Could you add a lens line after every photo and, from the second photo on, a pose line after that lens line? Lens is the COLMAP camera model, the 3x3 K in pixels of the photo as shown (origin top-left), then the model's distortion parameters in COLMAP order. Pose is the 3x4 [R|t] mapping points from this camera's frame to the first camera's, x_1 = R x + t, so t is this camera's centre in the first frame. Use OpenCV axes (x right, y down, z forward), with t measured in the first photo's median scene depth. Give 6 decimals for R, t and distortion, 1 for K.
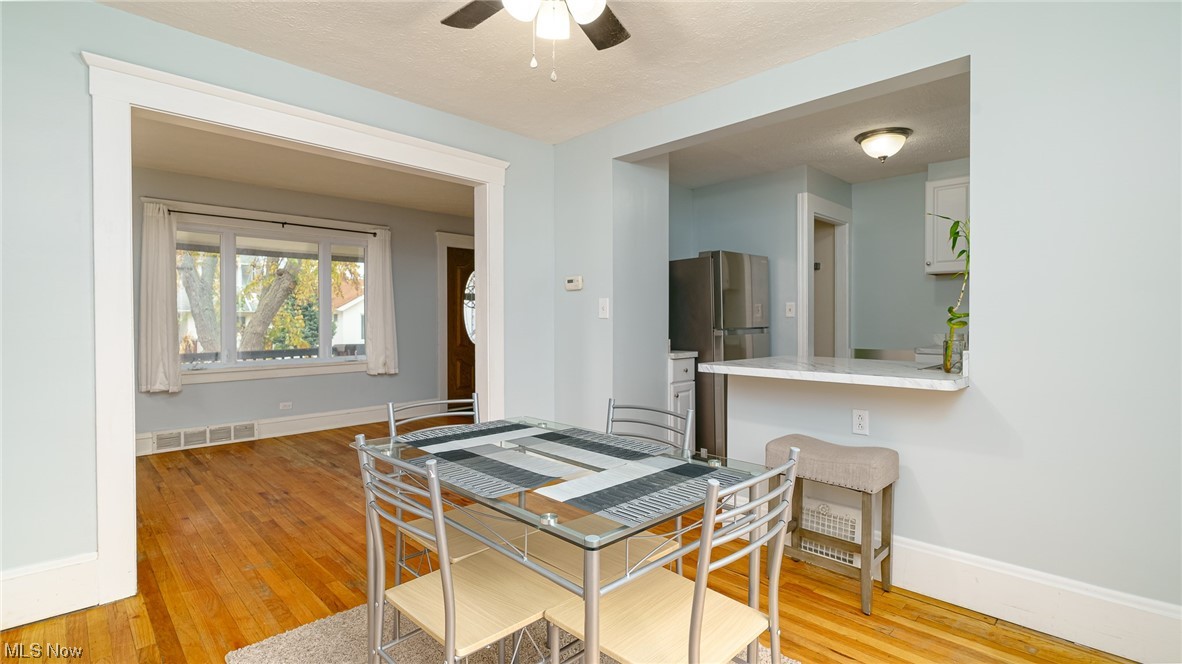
lens RADIAL K [[540.9, 0, 591.0], [0, 540.9, 332.0], [0, 0, 1]] dist [-0.009078, 0.004192]
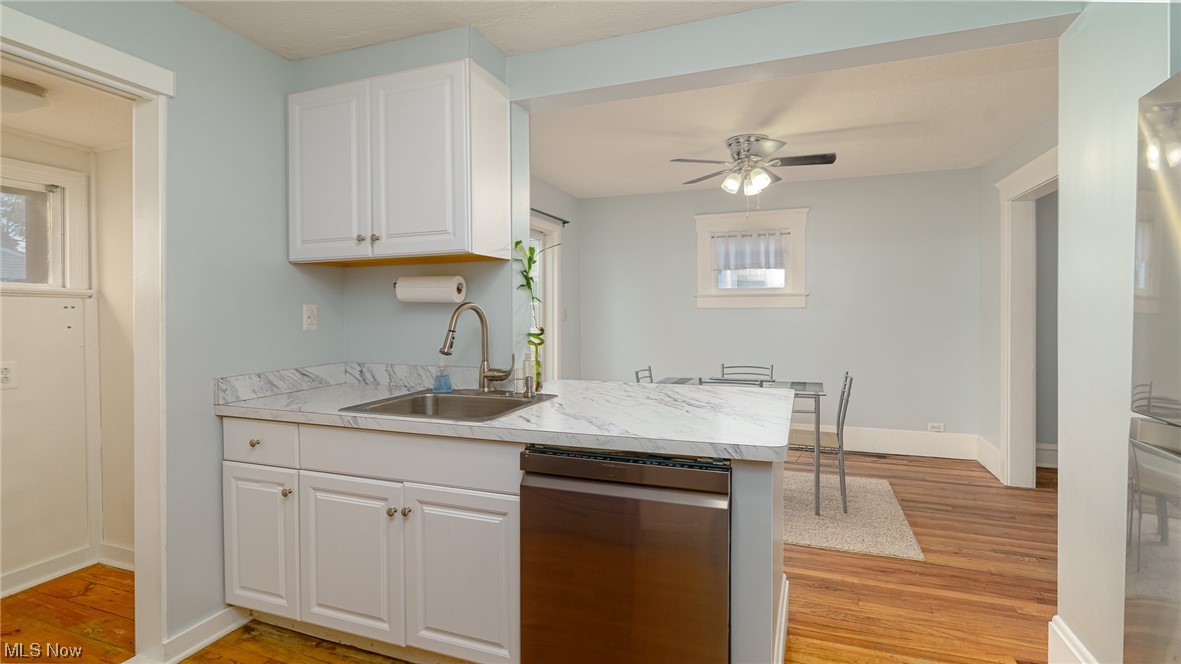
lens RADIAL K [[540.4, 0, 590.5], [0, 540.4, 332.0], [0, 0, 1]] dist [-0.009078, 0.004192]
pose [[-0.912085, 0.005330, -0.409966, 0.588759], [-0.022120, 0.997820, 0.062184, -0.058756], [0.409403, 0.065786, -0.909979, 1.055282]]
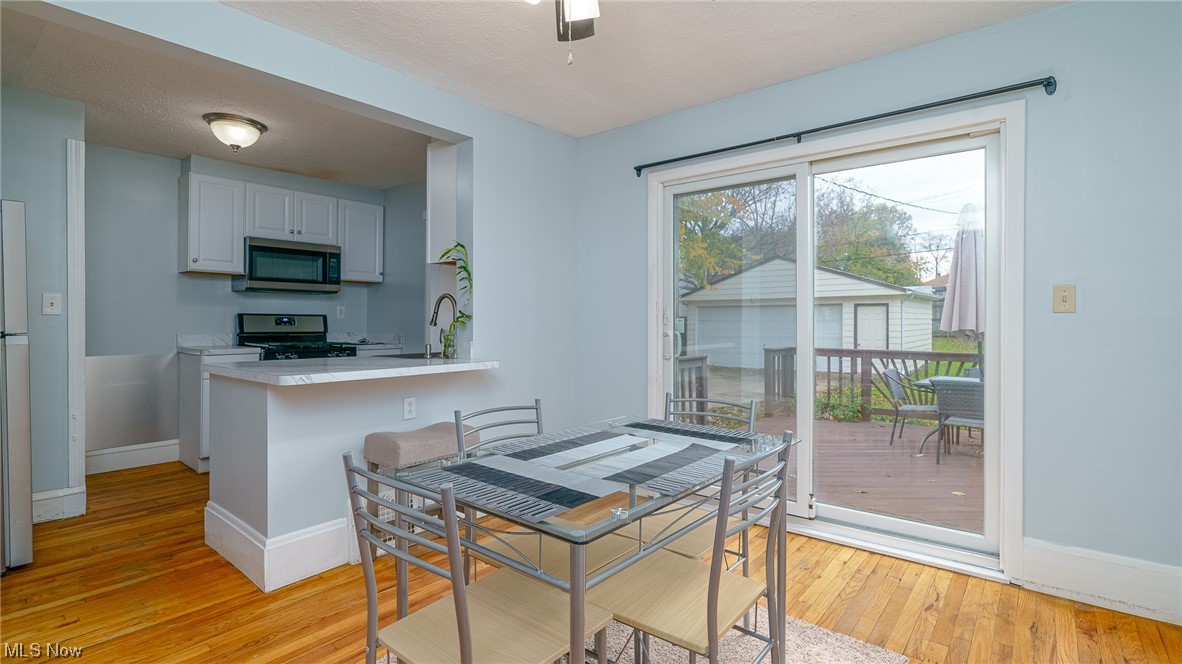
lens RADIAL K [[540.0, 0, 596.6], [0, 540.0, 334.8], [0, 0, 1]] dist [-0.006487, 0.000859]
pose [[-0.094222, -0.022495, 0.995297, -0.369316], [0.022244, 0.999448, 0.024694, -0.005095], [-0.995303, 0.024466, -0.093669, 0.385675]]
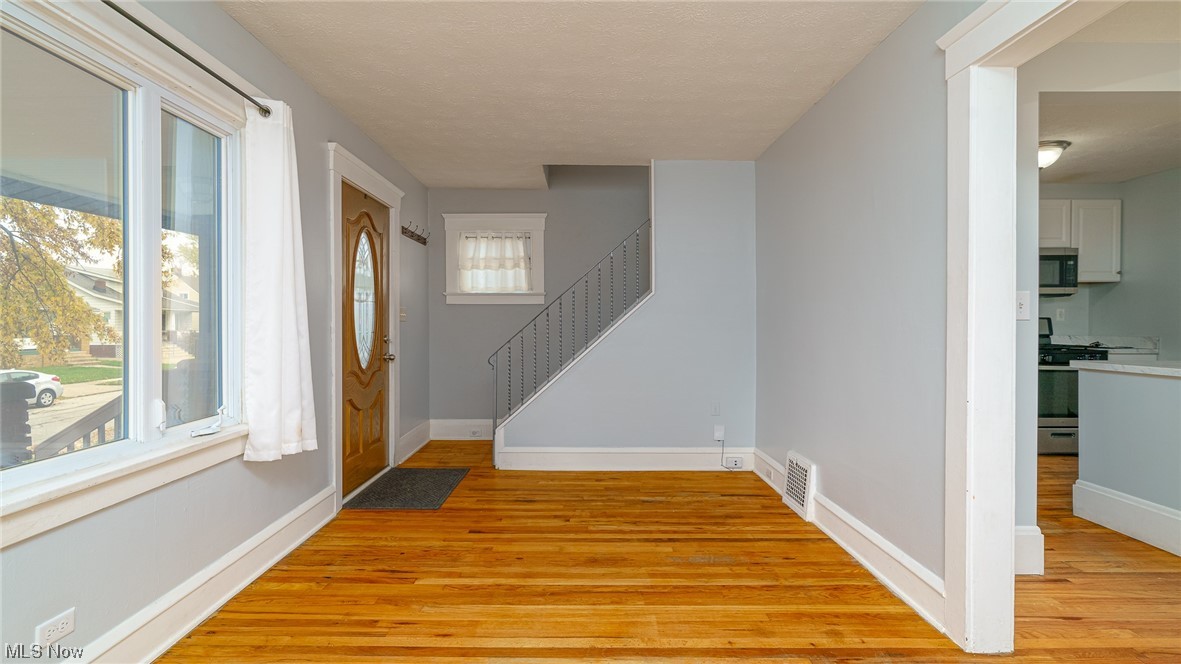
lens RADIAL K [[540.4, 0, 590.5], [0, 540.4, 332.0], [0, 0, 1]] dist [-0.009078, 0.004192]
pose [[0.708316, -0.009378, 0.705833, -0.697195], [0.018010, 0.999826, -0.004789, -0.013572], [-0.705666, 0.016105, 0.708362, 0.743684]]
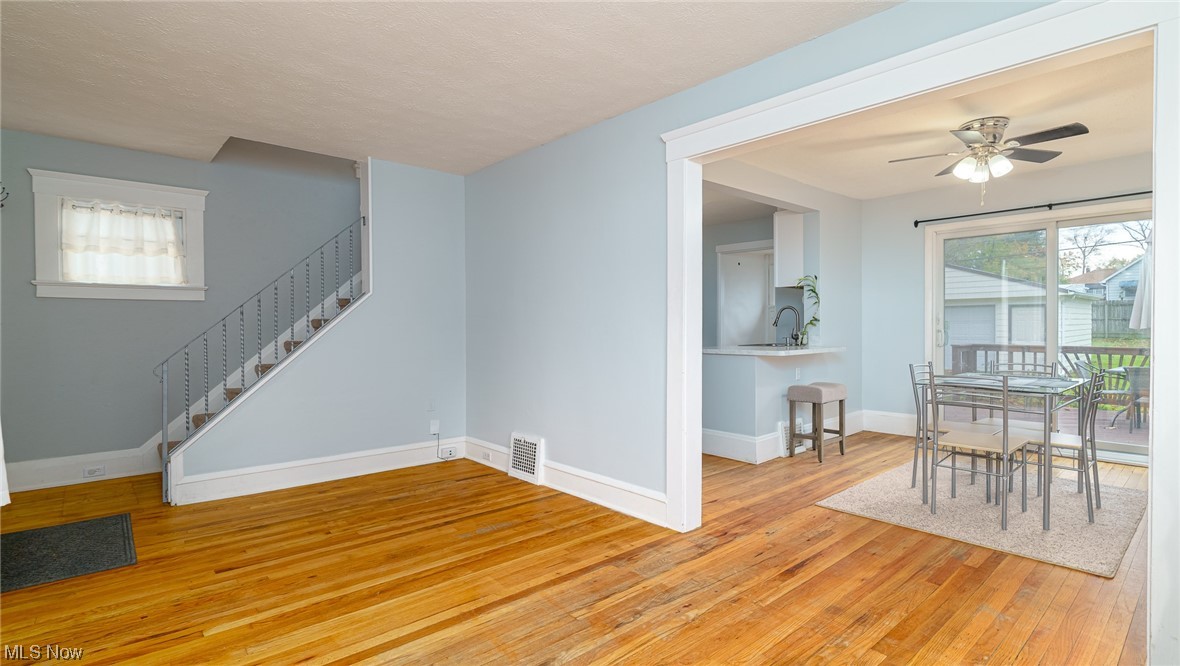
lens RADIAL K [[539.1, 0, 595.6], [0, 539.1, 335.8], [0, 0, 1]] dist [-0.006487, 0.000859]
pose [[0.078454, -0.019005, 0.996737, -0.863523], [0.028335, 0.999457, 0.016826, -0.015416], [-0.996515, 0.026923, 0.078950, 0.893517]]
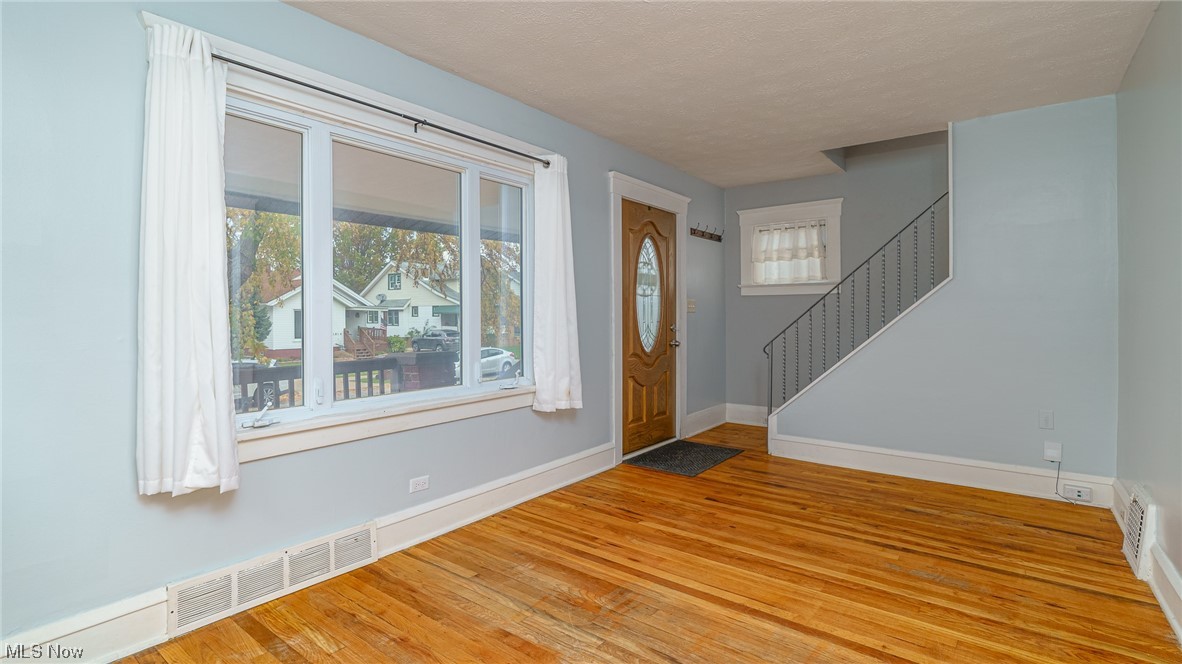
lens RADIAL K [[540.9, 0, 591.0], [0, 540.9, 332.0], [0, 0, 1]] dist [-0.009078, 0.004192]
pose [[0.991130, -0.007486, 0.132686, -0.585495], [0.007116, 0.999969, 0.003258, -0.008273], [-0.132706, -0.002285, 0.991153, 0.589125]]
